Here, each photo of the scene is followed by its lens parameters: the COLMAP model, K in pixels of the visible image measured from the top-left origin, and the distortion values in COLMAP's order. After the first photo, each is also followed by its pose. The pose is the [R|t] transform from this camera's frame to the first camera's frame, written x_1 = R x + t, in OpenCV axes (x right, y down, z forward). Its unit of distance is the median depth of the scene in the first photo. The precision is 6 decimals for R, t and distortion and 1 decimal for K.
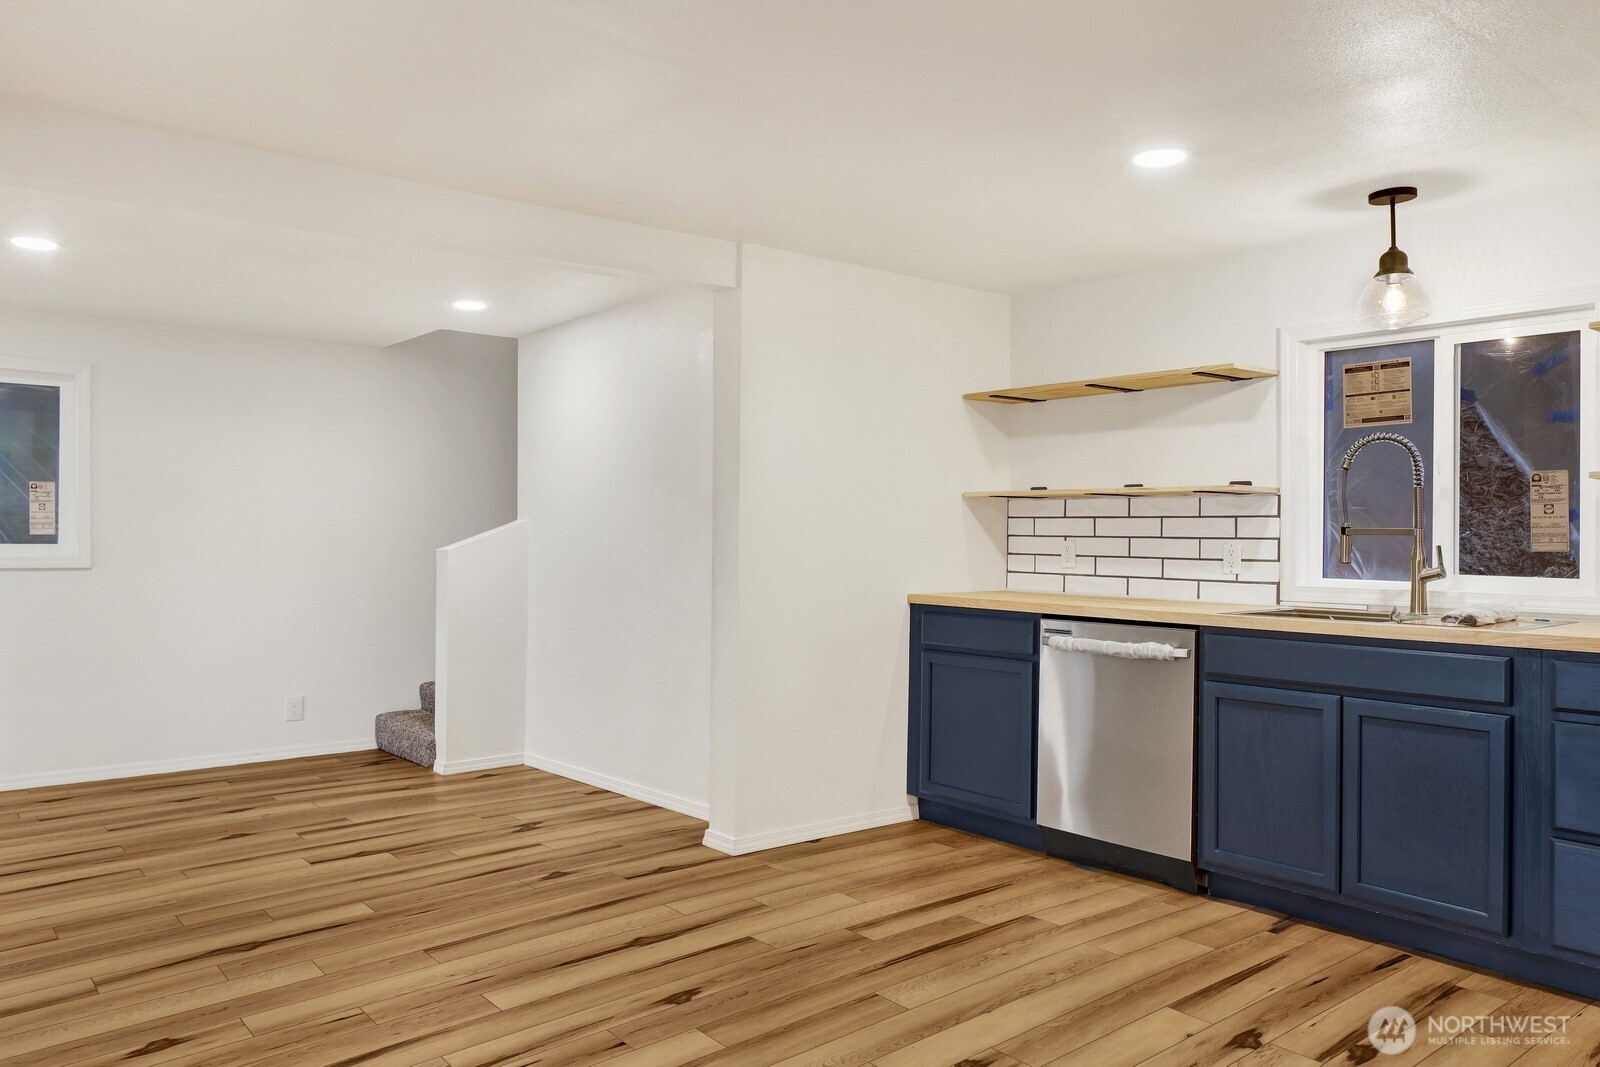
lens RADIAL K [[1116.7, 0, 782.0], [0, 1116.7, 517.3], [0, 0, 1]] dist [0.001057, -0.000873]
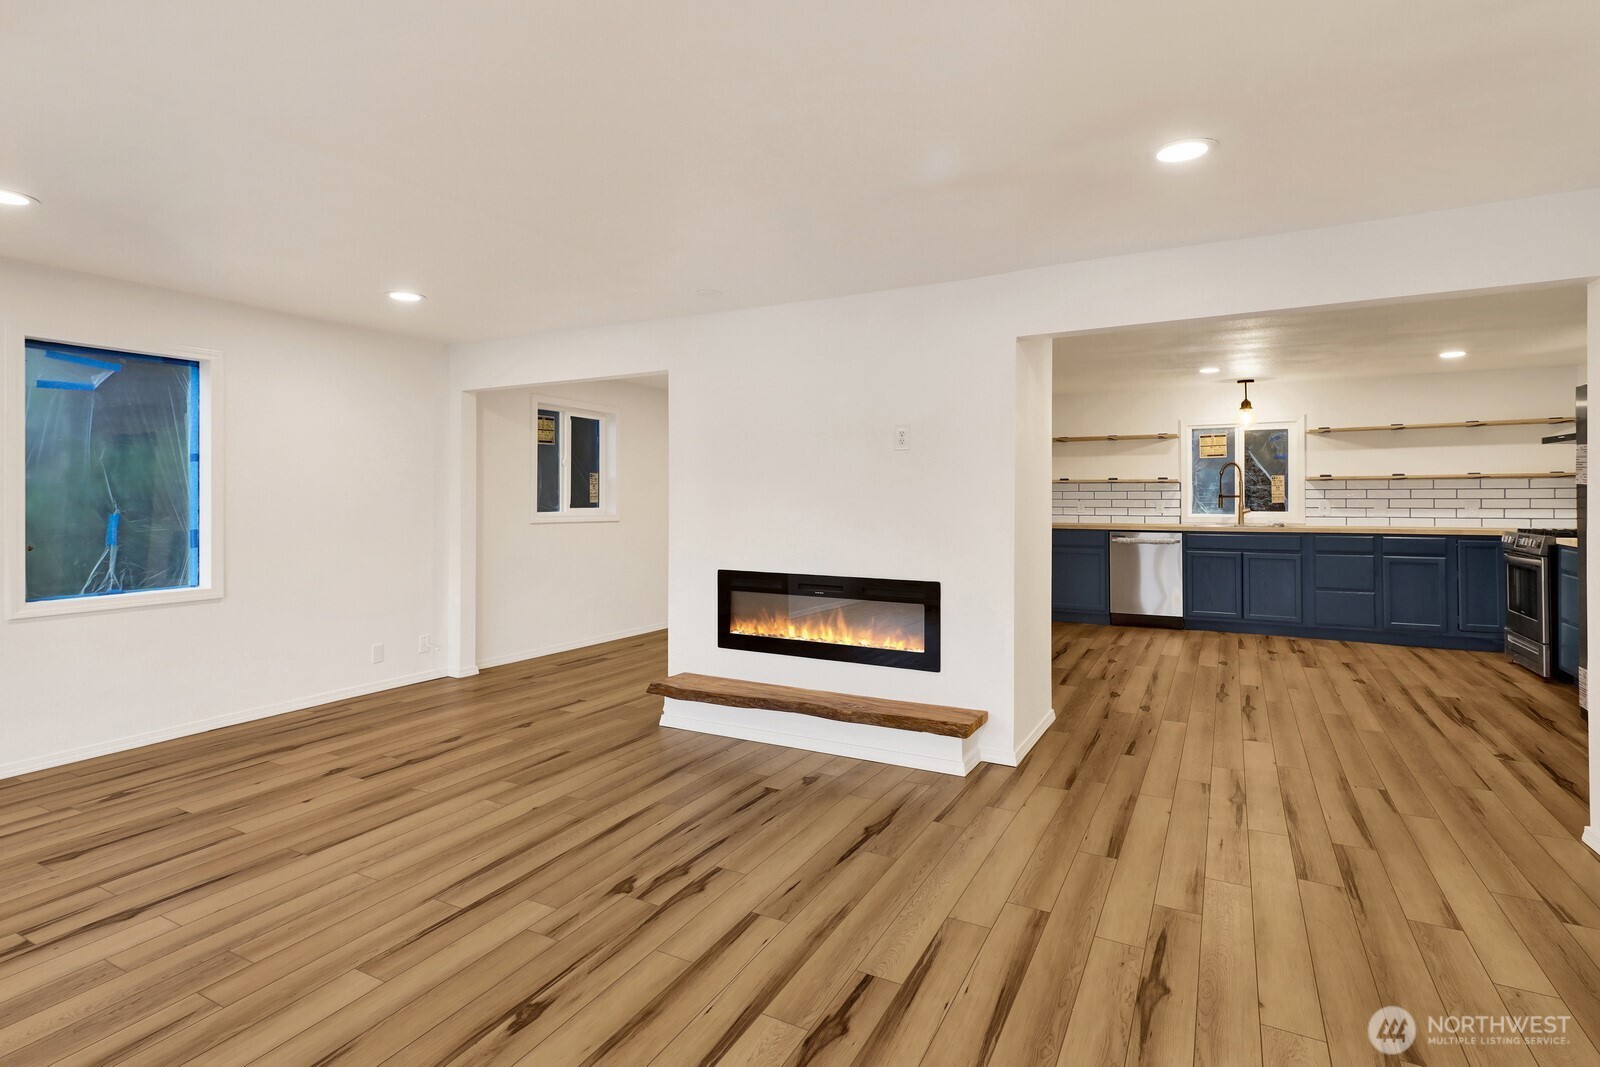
lens RADIAL K [[785.0, 0, 802.1], [0, 785.0, 499.3], [0, 0, 1]] dist [0.010223, -0.000752]
pose [[0.923423, -0.007263, 0.383714, -1.180355], [0.002091, 0.999901, 0.013894, -0.009377], [-0.383777, -0.012027, 0.923348, -0.410178]]
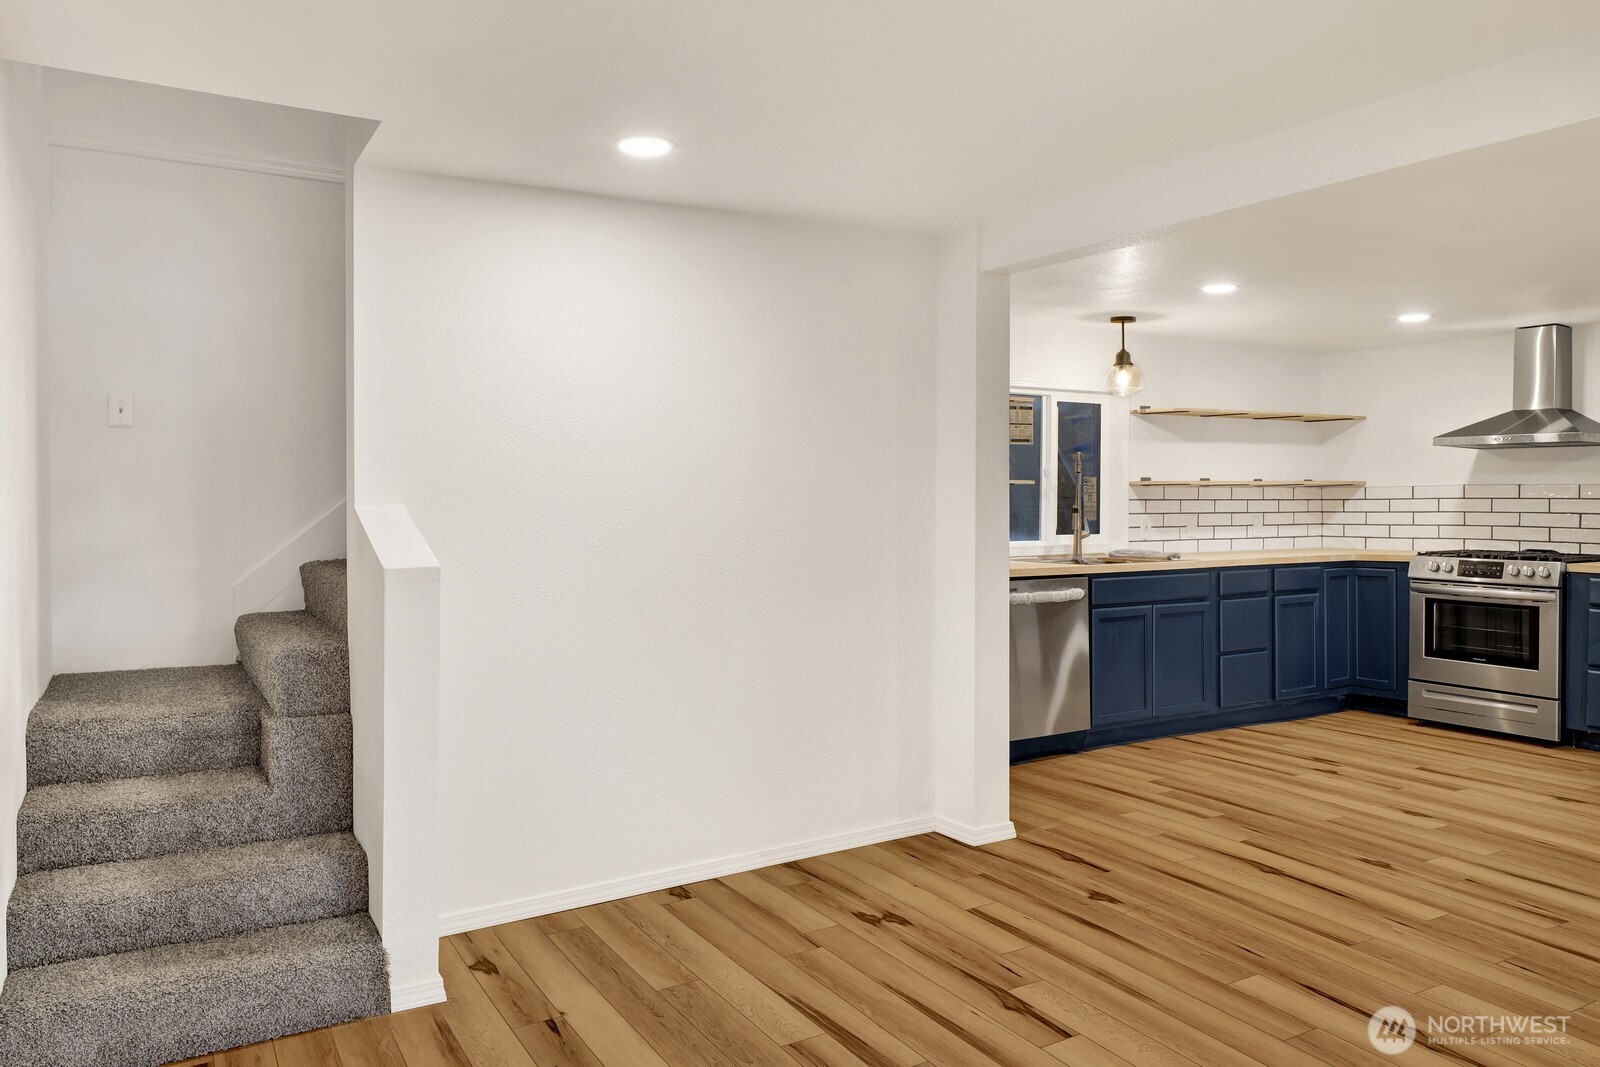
lens RADIAL K [[1116.7, 0, 782.0], [0, 1116.7, 517.3], [0, 0, 1]] dist [0.001057, -0.000873]
pose [[0.162253, -0.019783, 0.986551, -1.144492], [-0.008917, 0.999729, 0.021514, -0.009229], [-0.986709, -0.012288, 0.162033, 1.115216]]
